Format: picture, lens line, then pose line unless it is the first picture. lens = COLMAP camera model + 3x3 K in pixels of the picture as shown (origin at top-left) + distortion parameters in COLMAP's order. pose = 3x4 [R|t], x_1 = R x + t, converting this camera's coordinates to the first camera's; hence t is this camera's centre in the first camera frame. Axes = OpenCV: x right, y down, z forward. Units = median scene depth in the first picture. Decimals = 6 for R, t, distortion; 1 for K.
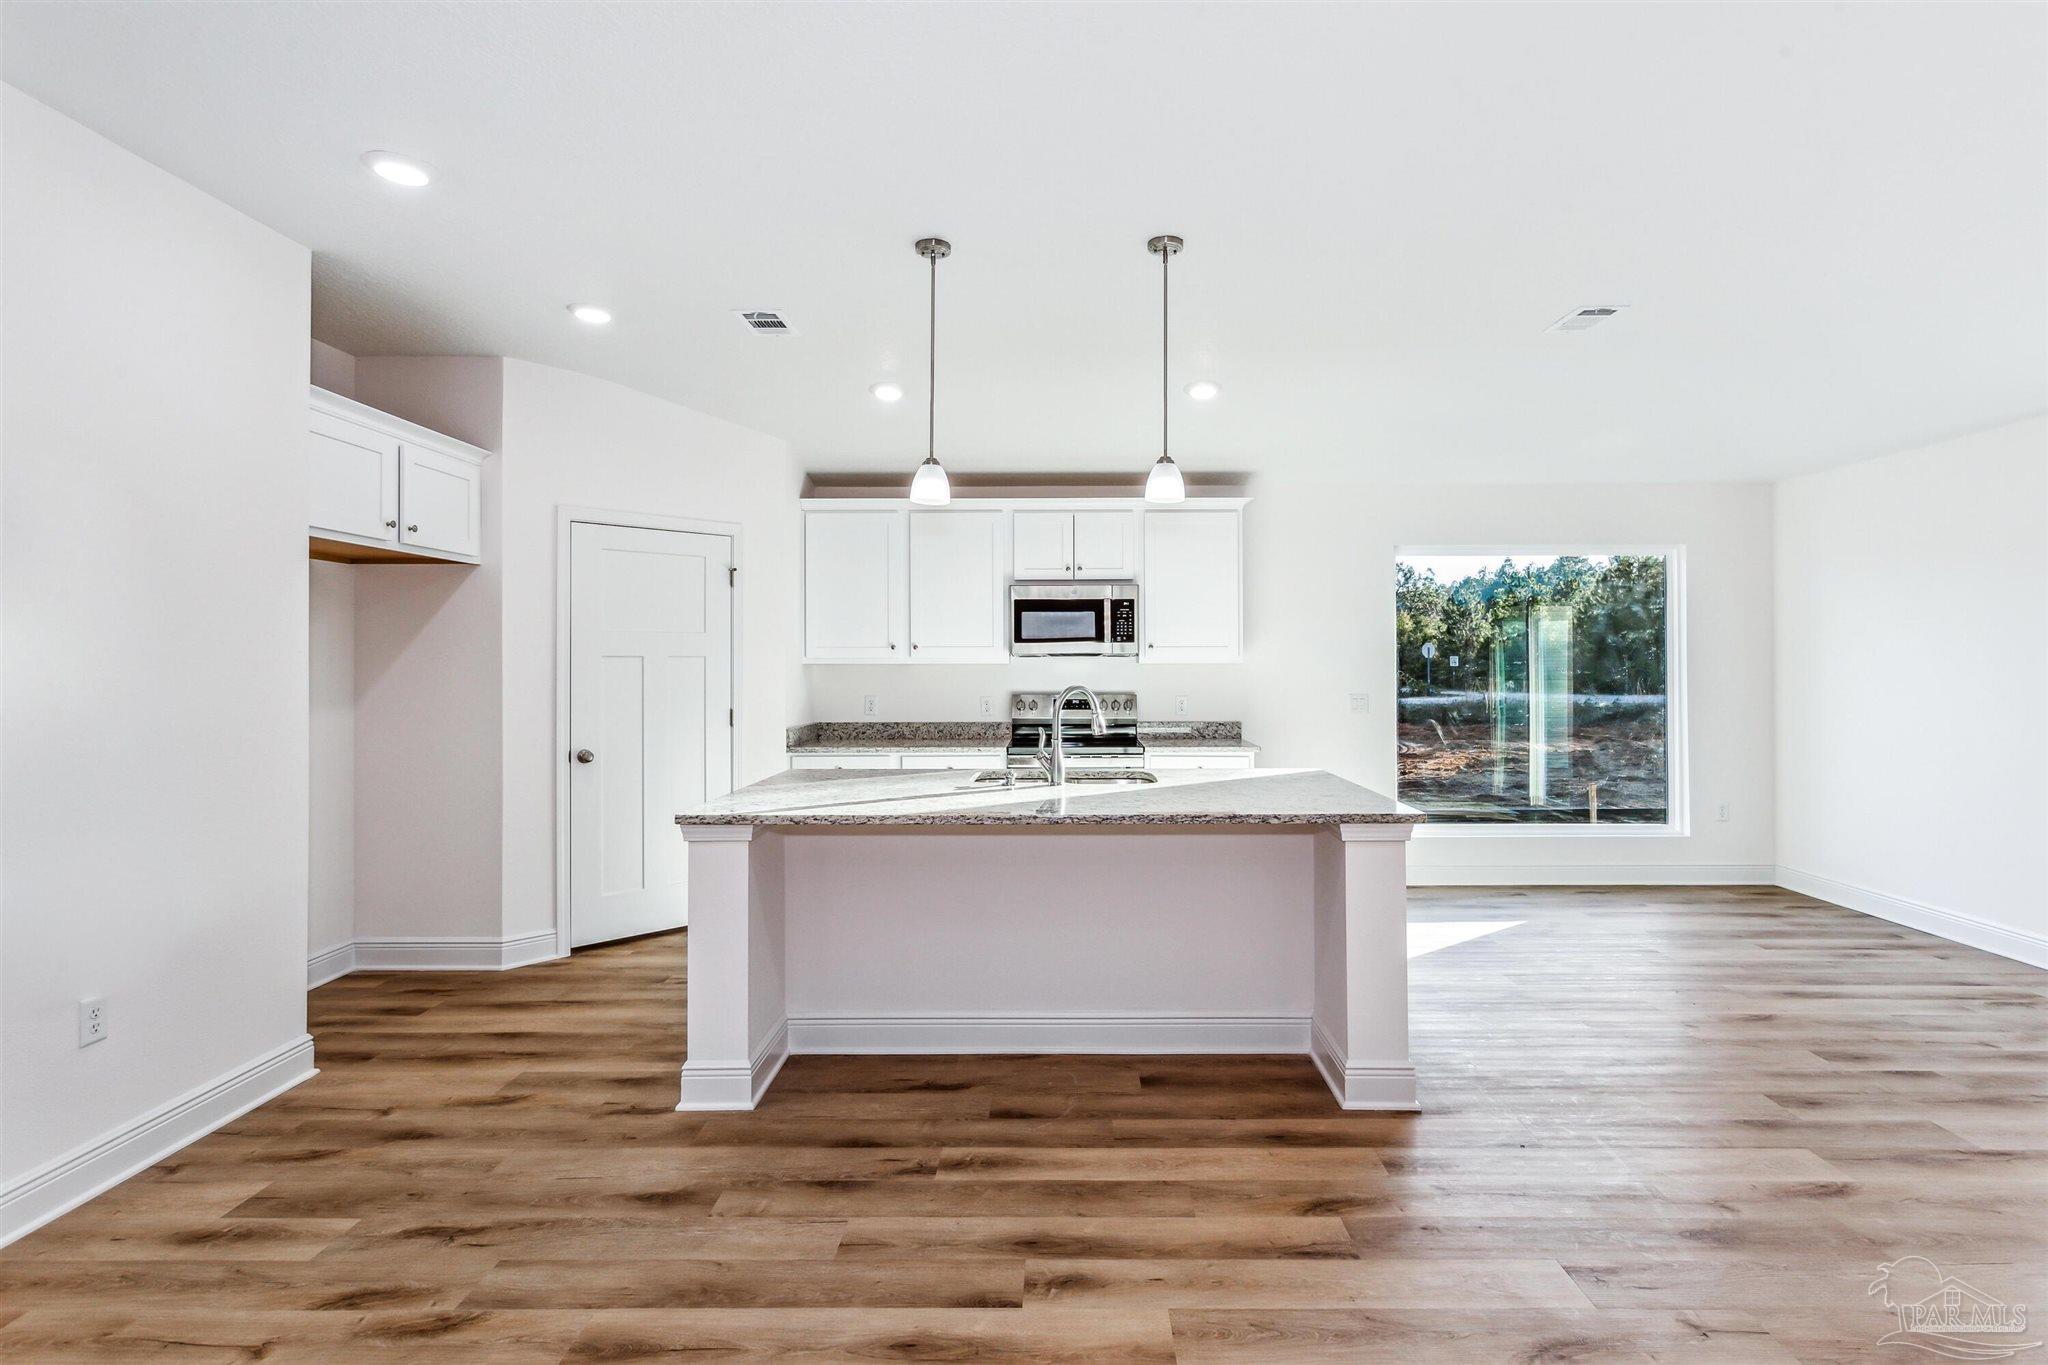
lens RADIAL K [[999.2, 0, 1049.2], [0, 999.2, 661.8], [0, 0, 1]] dist [0.002893, -0.000038]
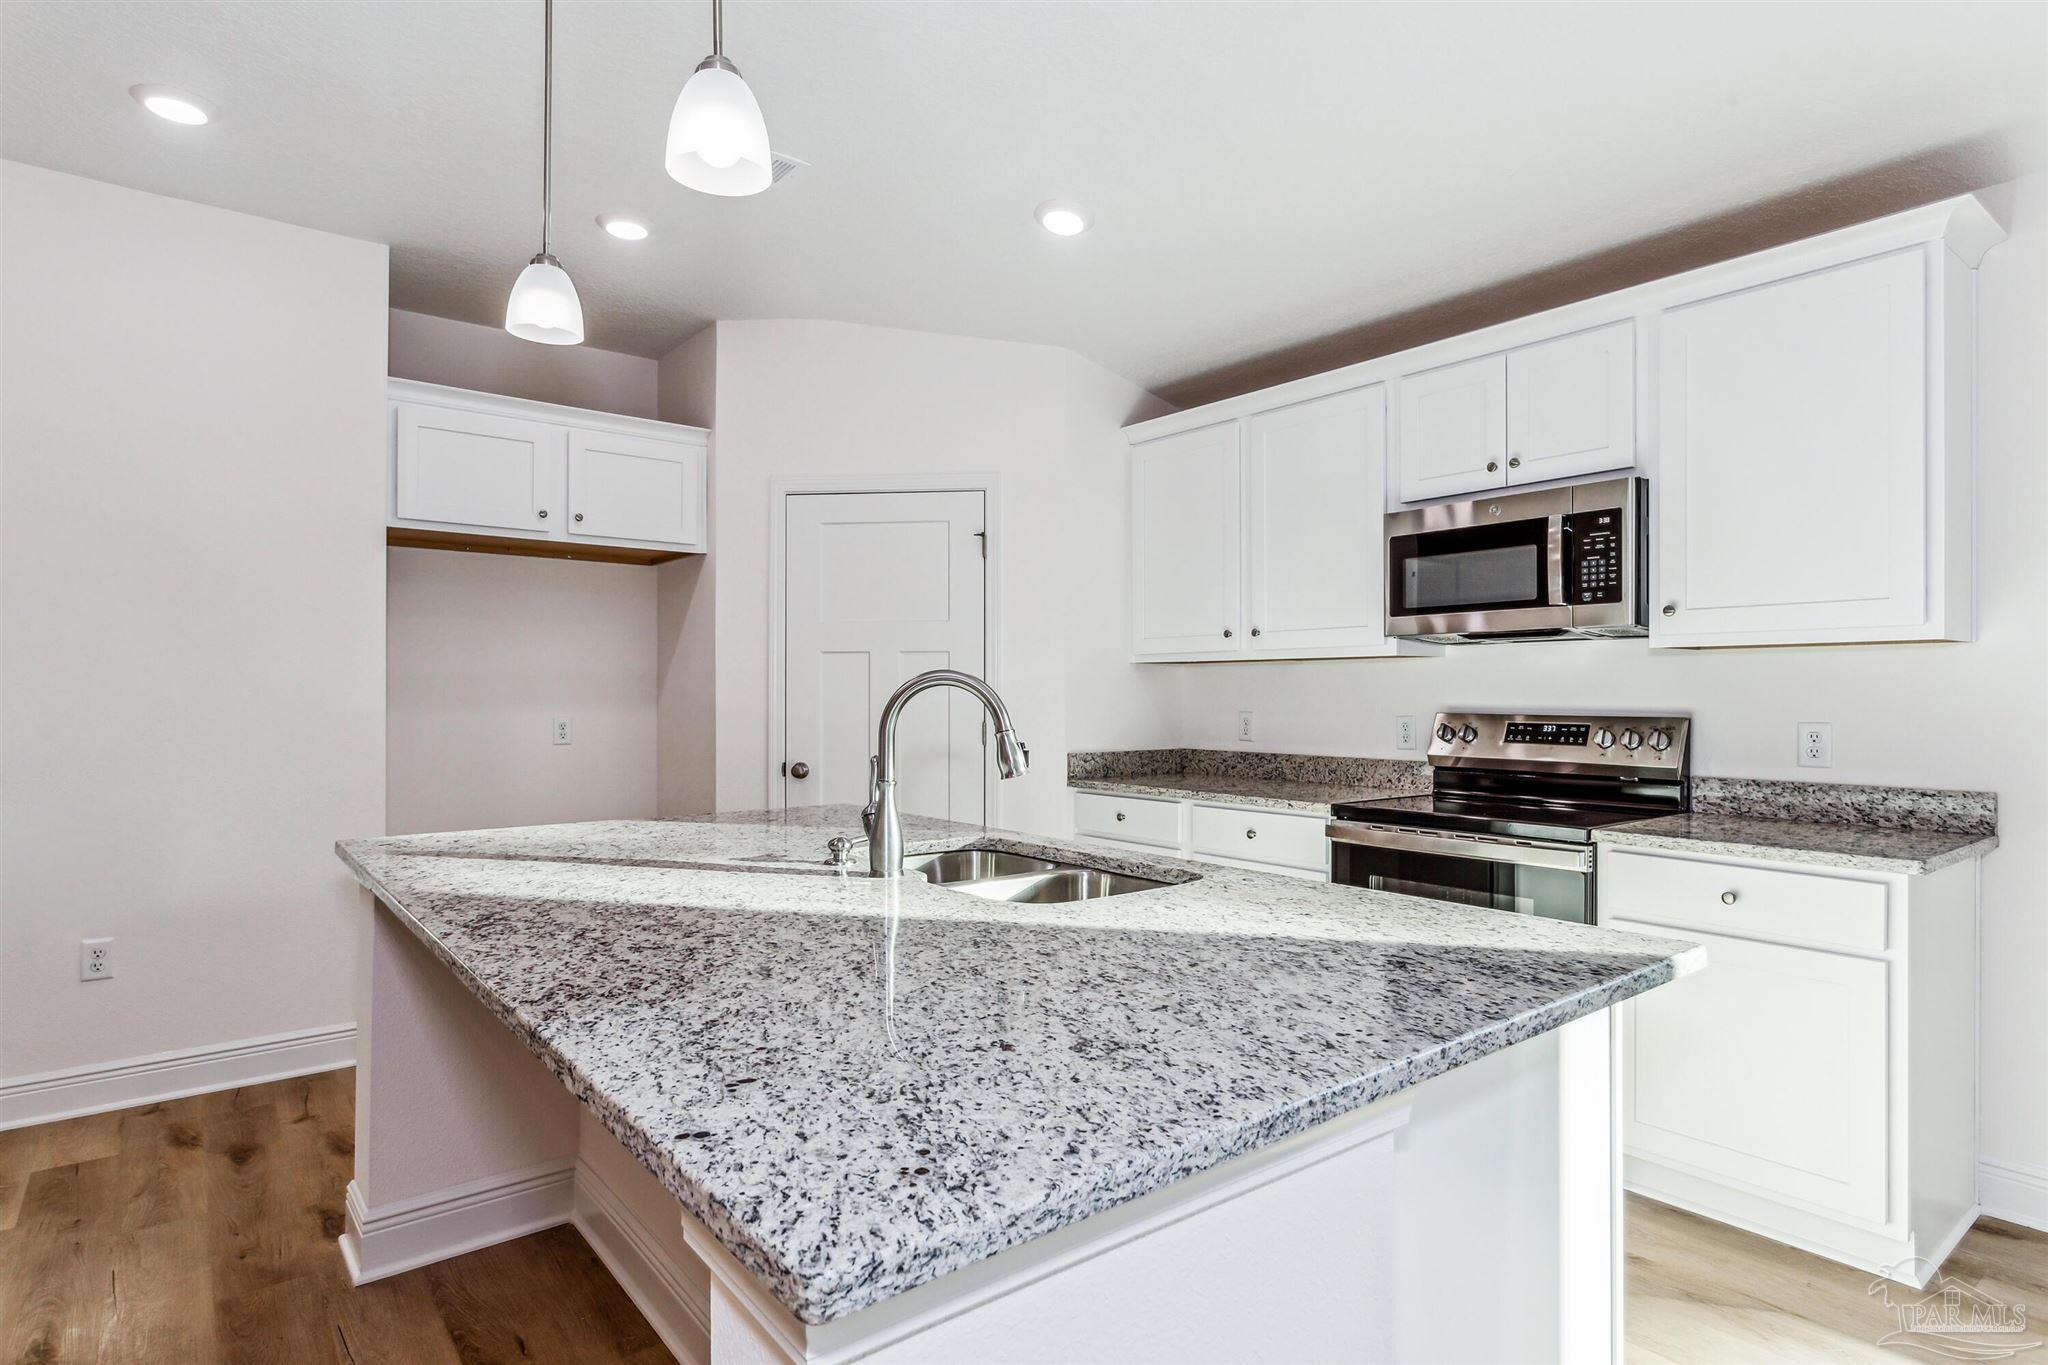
lens RADIAL K [[1064.9, 0, 1021.4], [0, 1064.9, 688.0], [0, 0, 1]] dist [-0.000552, 0.000340]
pose [[0.627484, -0.000295, -0.778629, 0.321843], [-0.002059, 0.999996, -0.002038, 0.023874], [0.778627, 0.002882, 0.627481, 0.522339]]
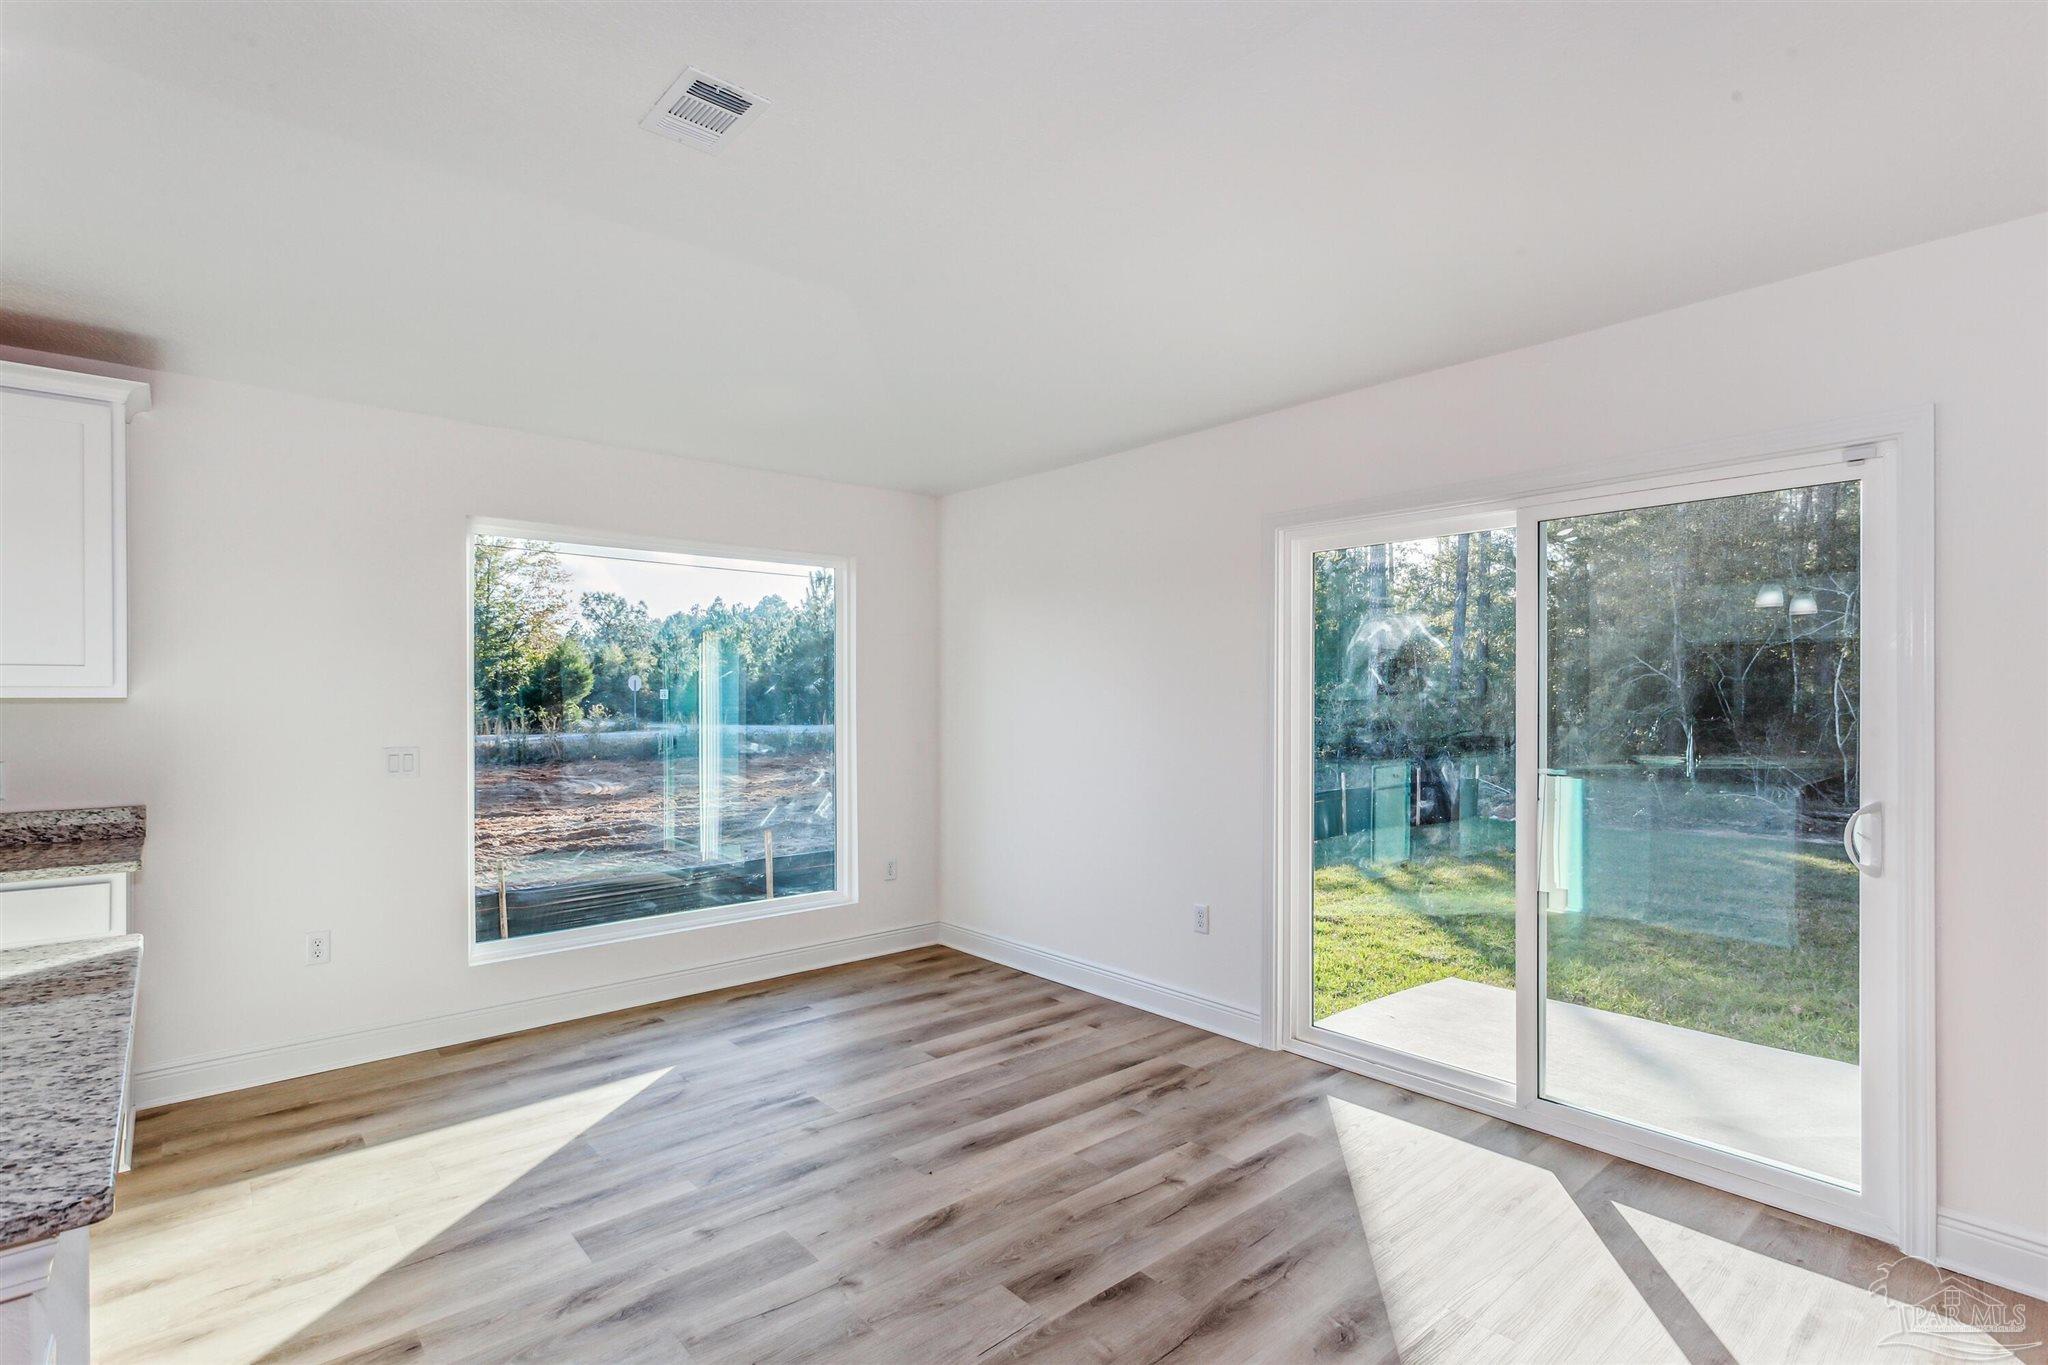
lens RADIAL K [[975.5, 0, 1024.0], [0, 975.5, 682.5], [0, 0, 1]] dist [-0.000257, -0.000134]
pose [[0.743364, 0.010161, 0.668810, 0.223376], [-0.001573, 0.999908, -0.013443, -0.000396], [-0.668885, 0.008941, 0.743312, 0.340169]]
